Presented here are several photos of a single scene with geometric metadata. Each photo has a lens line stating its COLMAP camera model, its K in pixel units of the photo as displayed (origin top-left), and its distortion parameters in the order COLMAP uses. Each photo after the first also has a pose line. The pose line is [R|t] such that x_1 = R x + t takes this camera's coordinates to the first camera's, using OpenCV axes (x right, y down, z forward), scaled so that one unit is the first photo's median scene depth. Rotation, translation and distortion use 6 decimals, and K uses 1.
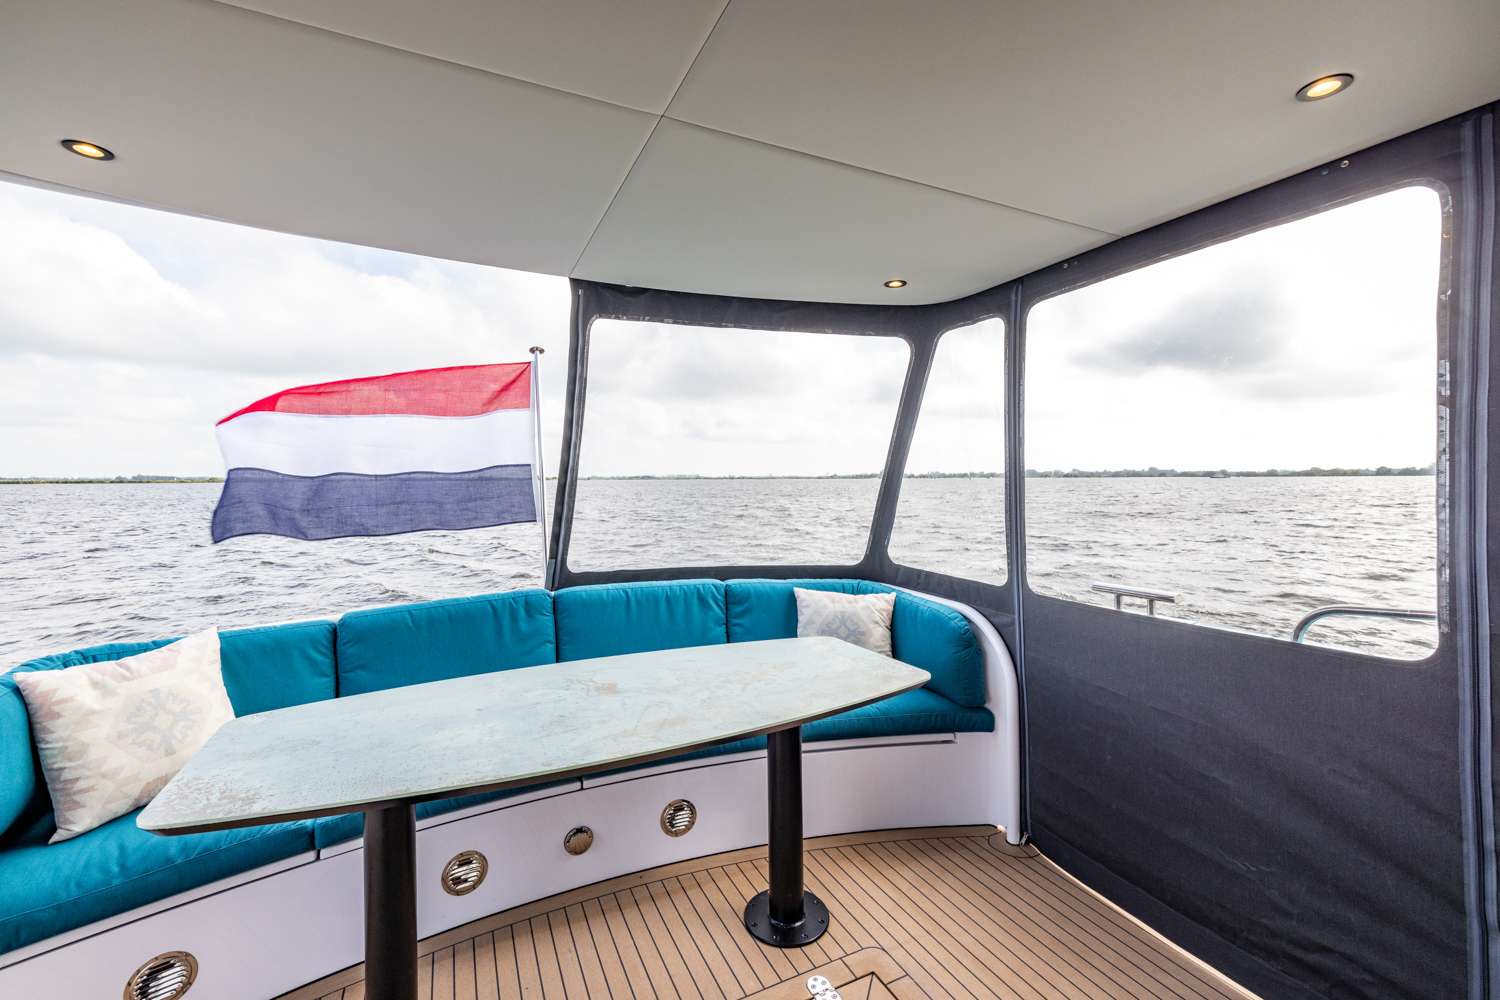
lens RADIAL K [[636.1, 0, 753.3], [0, 636.1, 487.5], [0, 0, 1]] dist [0.000985, 0.000887]
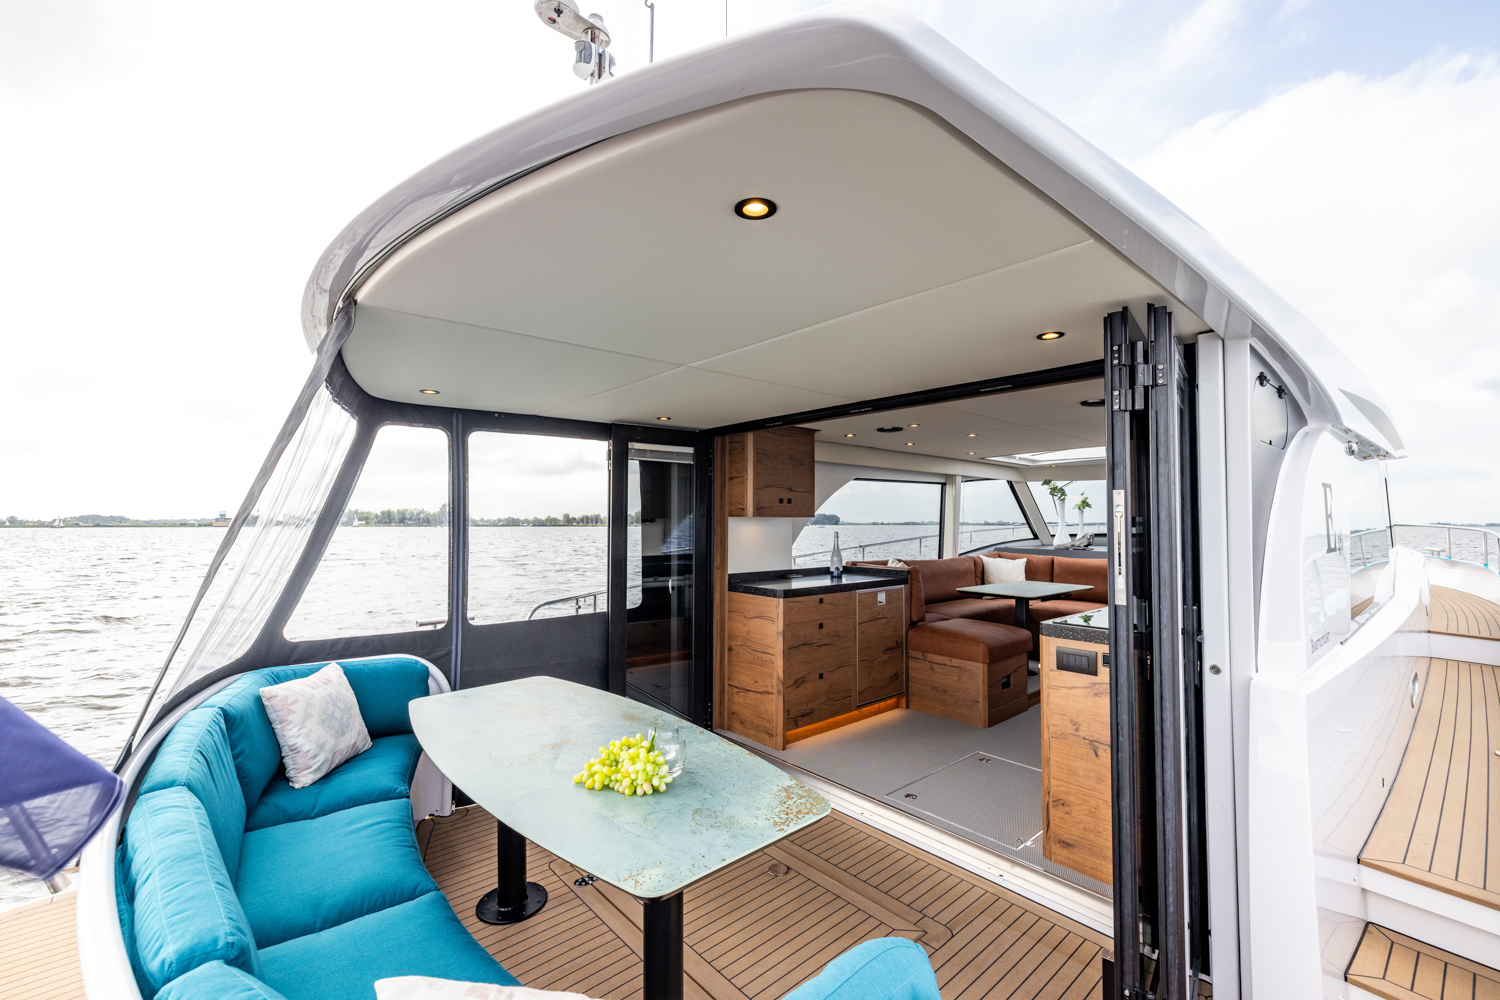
lens RADIAL K [[636.1, 0, 742.5], [0, 636.1, 492.2], [0, 0, 1]] dist [0.000985, 0.000887]
pose [[-0.259086, 0.040431, 0.965008, -1.232861], [0.015913, 0.999167, -0.037590, -0.081956], [-0.965723, 0.005617, -0.259513, 0.820604]]
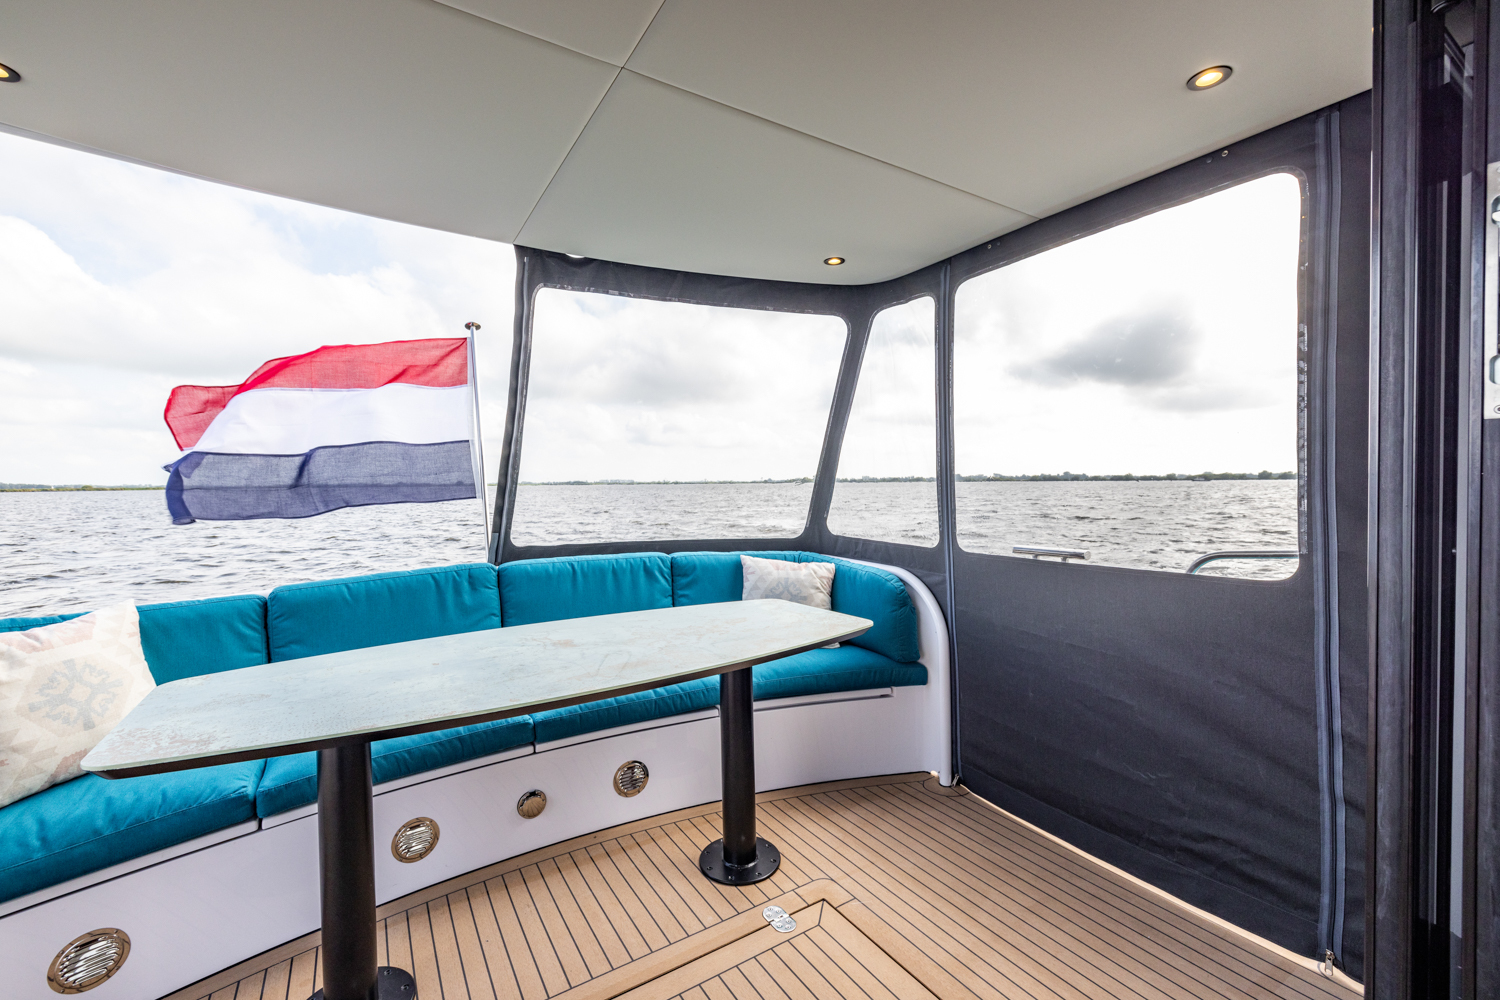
lens RADIAL K [[636.1, 0, 753.1], [0, 636.1, 495.9], [0, 0, 1]] dist [0.000985, 0.000887]
pose [[0.993911, -0.010499, 0.109689, -0.032181], [0.009538, 0.999911, 0.009276, 0.061782], [-0.109777, -0.008173, 0.993923, -0.033684]]
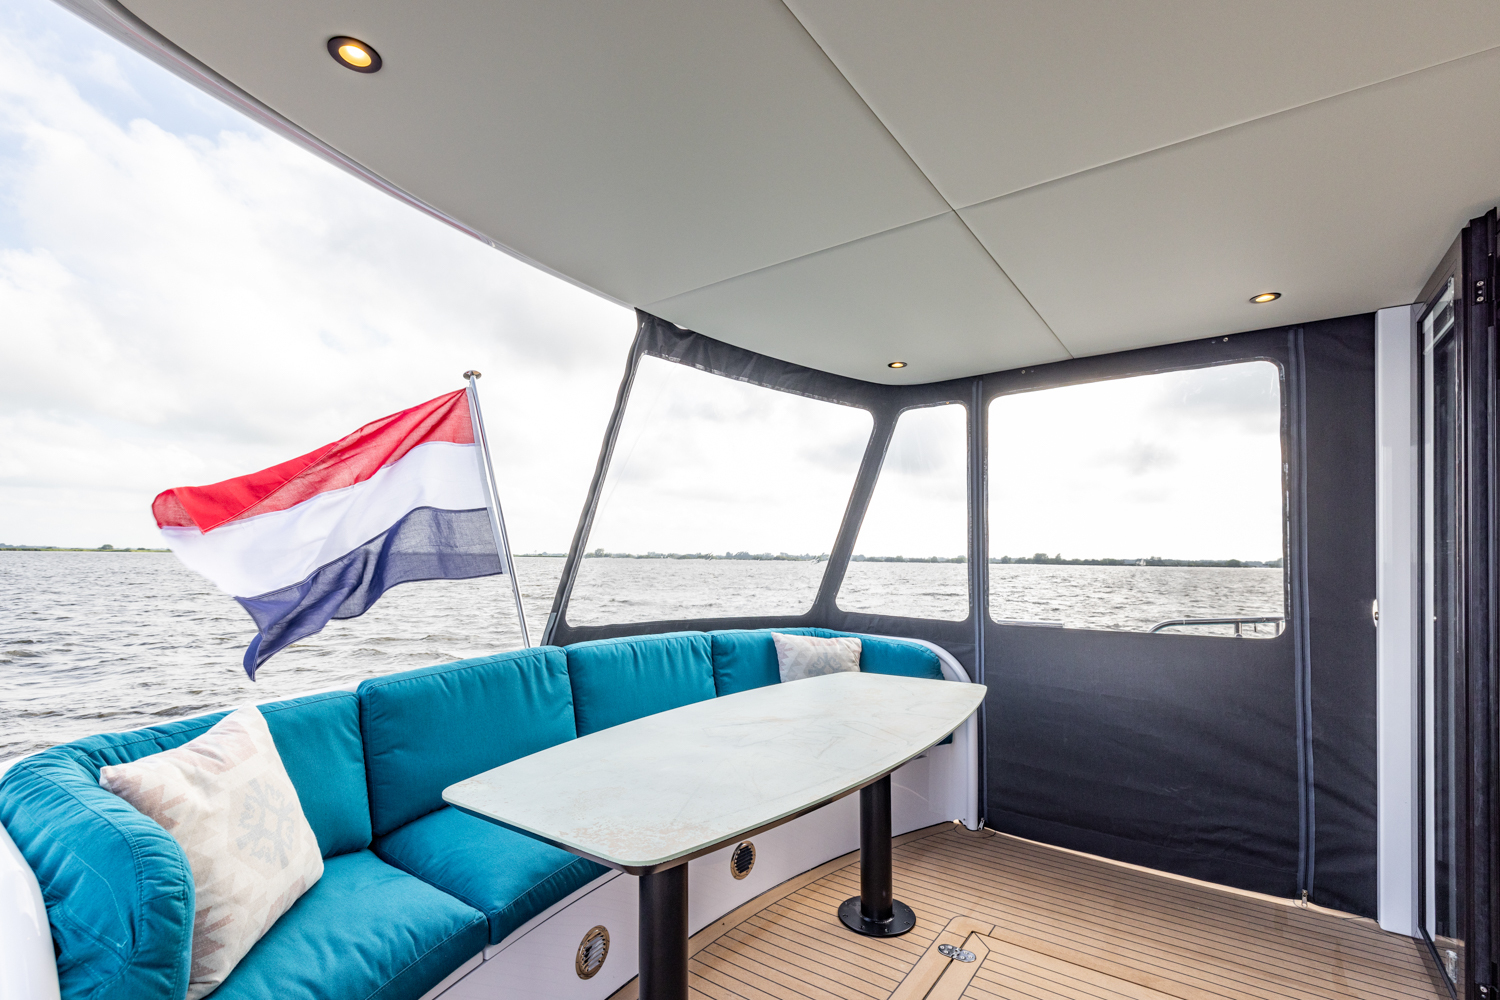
lens RADIAL K [[680.7, 0, 756.4], [0, 680.7, 546.5], [0, 0, 1]] dist [0.001496, 0.002643]
pose [[0.877995, 0.019759, 0.478263, -0.665481], [-0.007039, 0.999573, -0.028375, 0.057044], [-0.478619, 0.021547, 0.877758, 0.035645]]
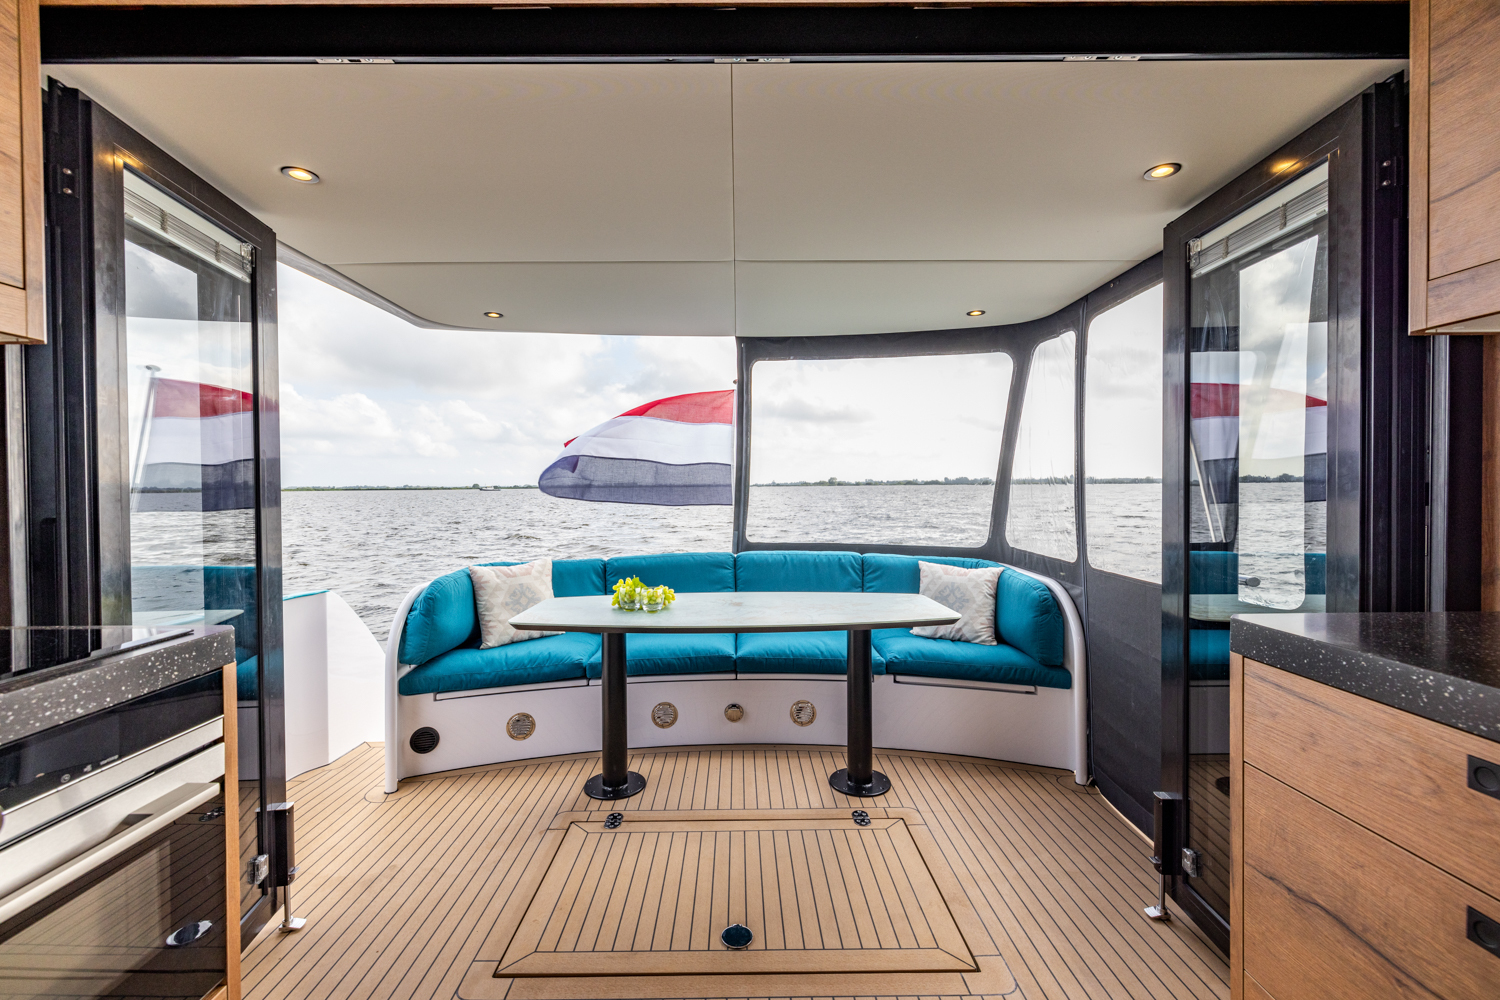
lens RADIAL K [[636.1, 0, 738.6], [0, 636.1, 496.3], [0, 0, 1]] dist [0.000985, 0.000887]
pose [[0.900147, 0.005094, -0.435555, 0.387531], [-0.004637, 0.999987, 0.002114, 0.039511], [0.435561, 0.000117, 0.900159, -0.348926]]
